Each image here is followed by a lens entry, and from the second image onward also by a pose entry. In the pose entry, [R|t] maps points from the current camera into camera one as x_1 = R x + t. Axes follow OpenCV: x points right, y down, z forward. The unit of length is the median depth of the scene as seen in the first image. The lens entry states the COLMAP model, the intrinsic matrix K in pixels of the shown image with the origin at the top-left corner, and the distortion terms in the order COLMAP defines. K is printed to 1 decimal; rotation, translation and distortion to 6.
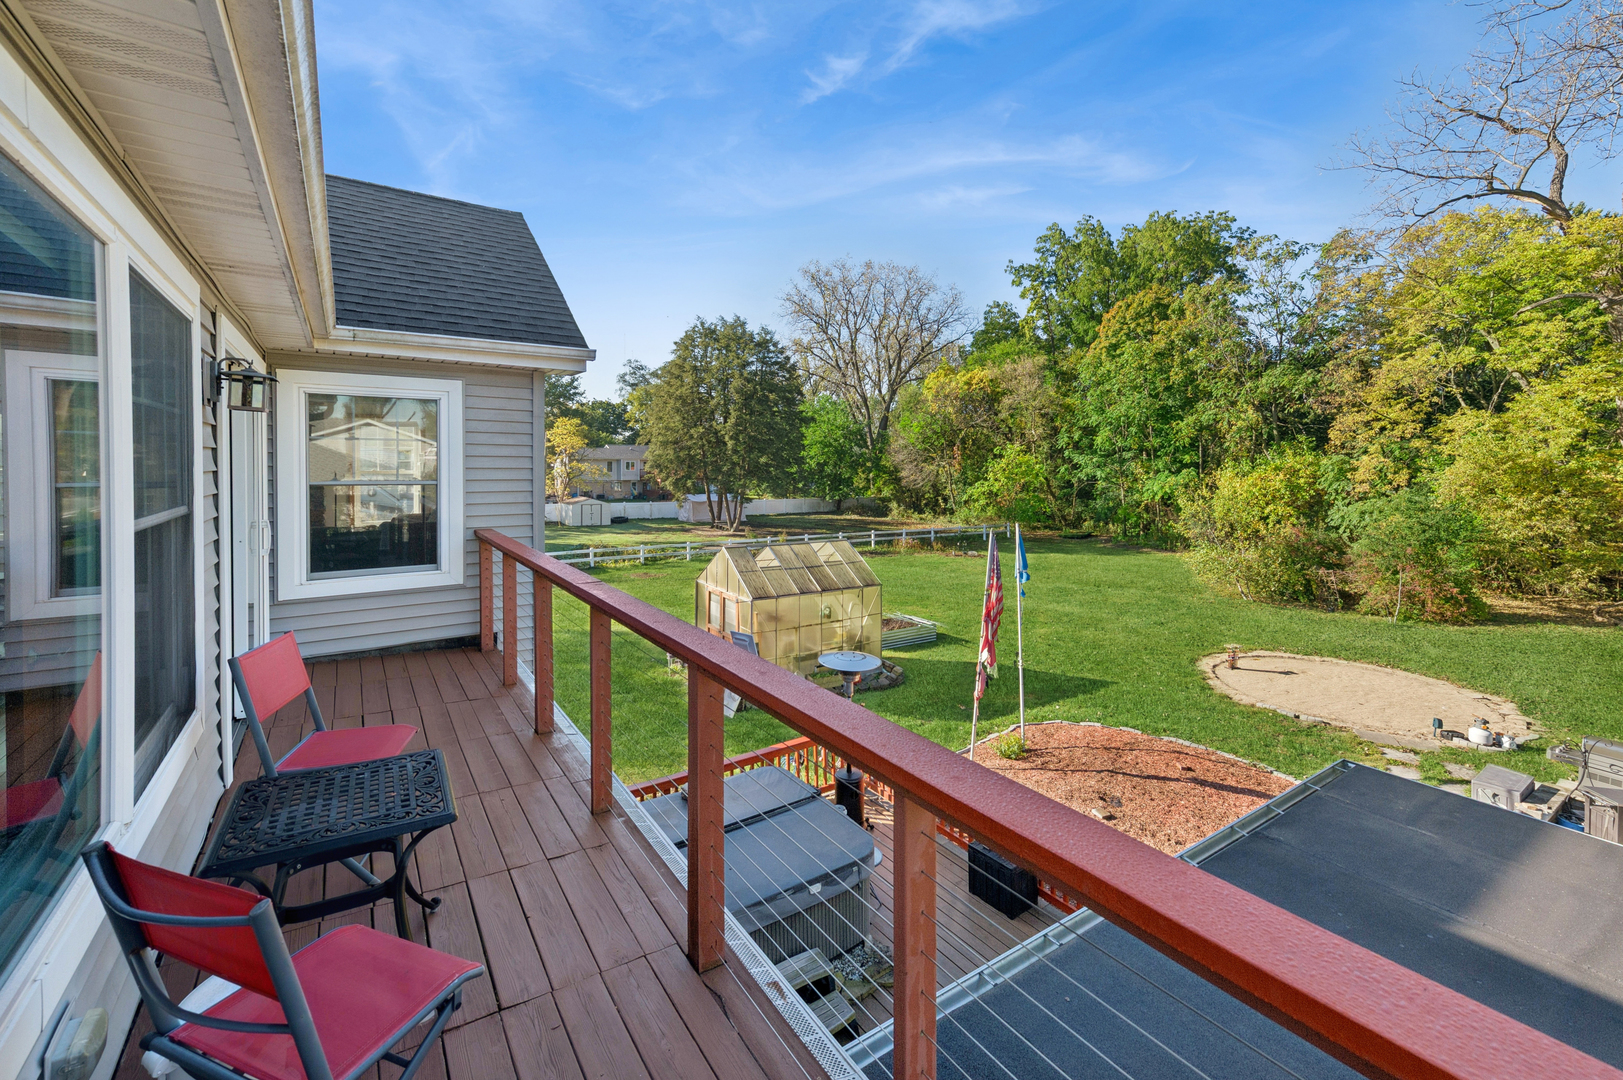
lens RADIAL K [[667.2, 0, 807.7], [0, 667.2, 475.4], [0, 0, 1]] dist [0.014207, -0.000075]
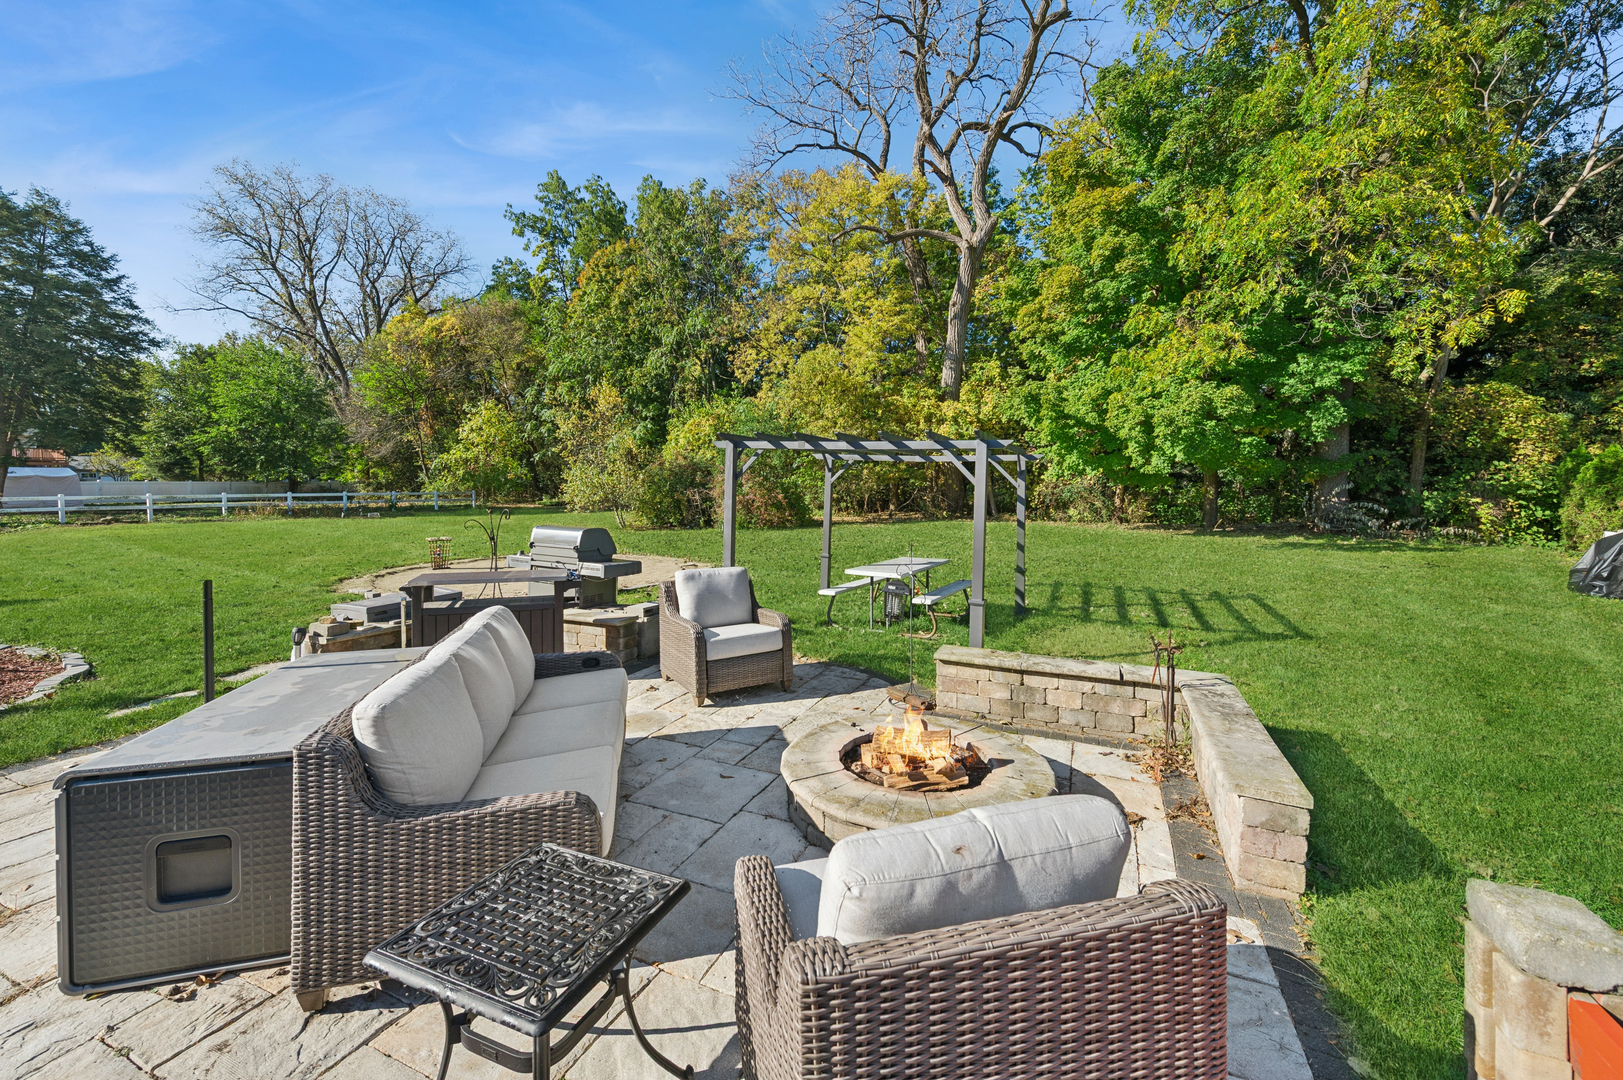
lens RADIAL K [[655.5, 0, 812.5], [0, 655.5, 507.5], [0, 0, 1]] dist [0.012654, -0.000128]
pose [[0.849484, -0.021013, 0.527196, 0.232875], [0.010898, 0.999692, 0.022285, 0.081397], [-0.527503, -0.013185, 0.849451, 0.063516]]
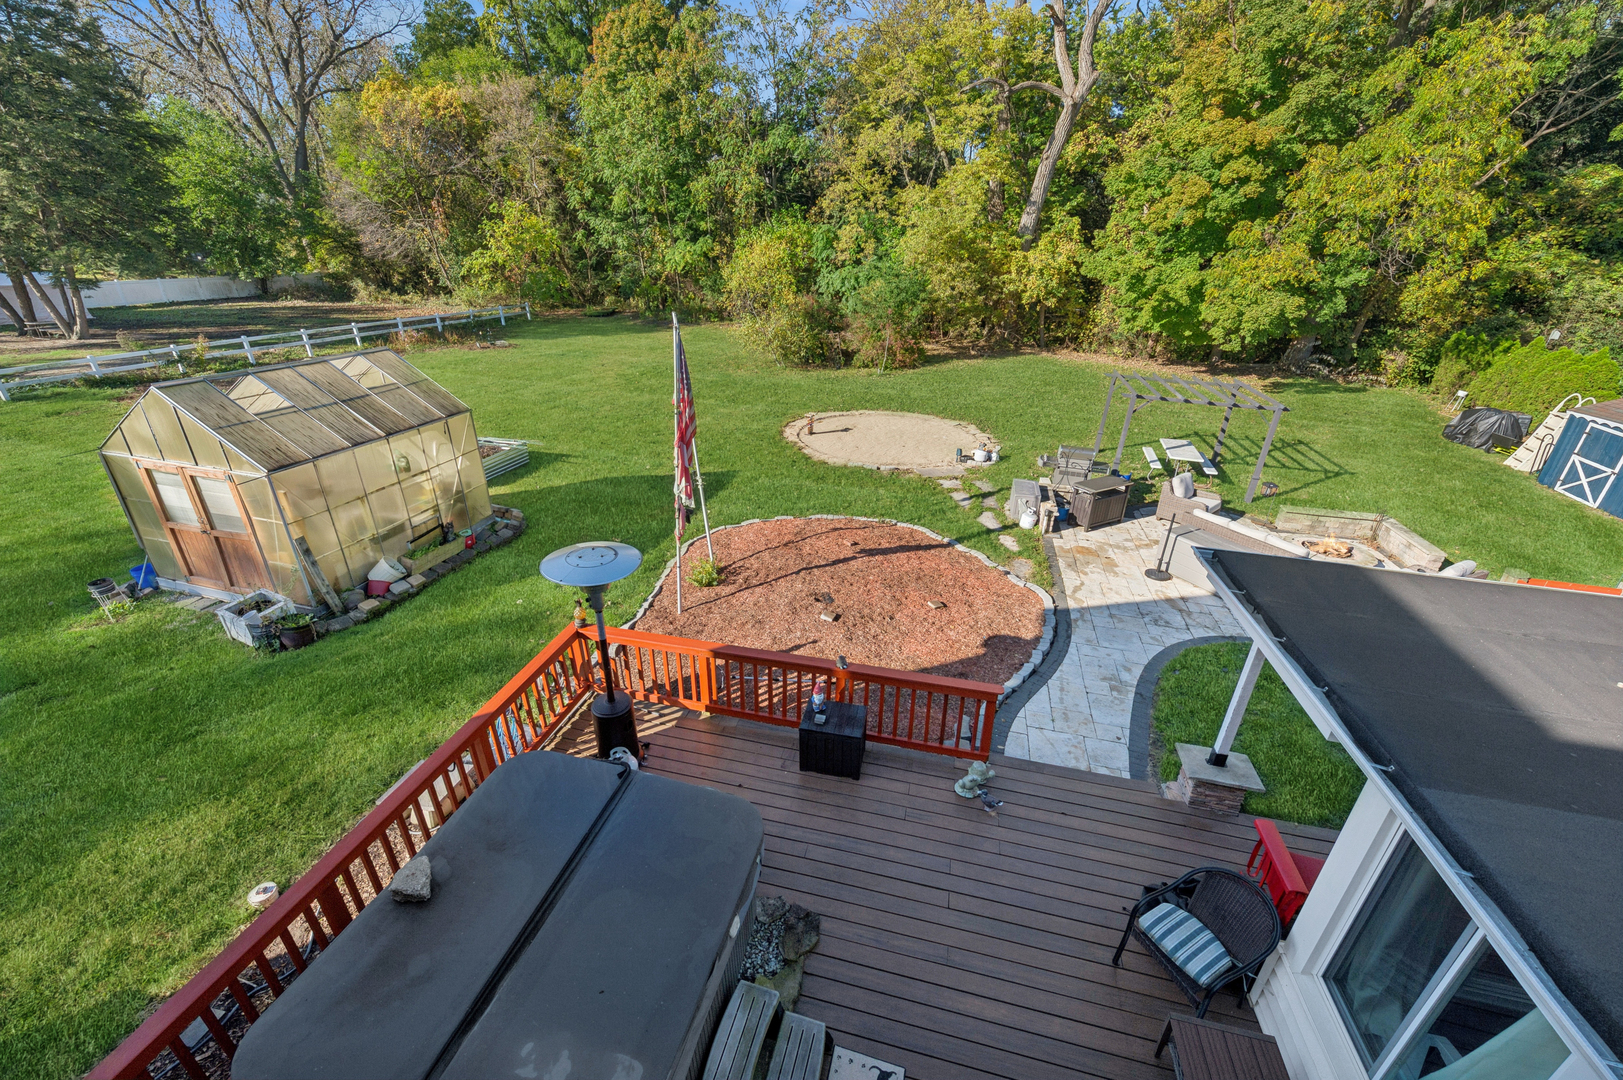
lens RADIAL K [[639.3, 0, 799.9], [0, 639.3, 539.2], [0, 0, 1]] dist [0.017048, -0.004152]
pose [[0.744545, -0.277970, 0.606948, -0.032308], [-0.002079, 0.908216, 0.418496, -0.000522], [-0.667569, -0.312851, 0.675630, 0.093897]]
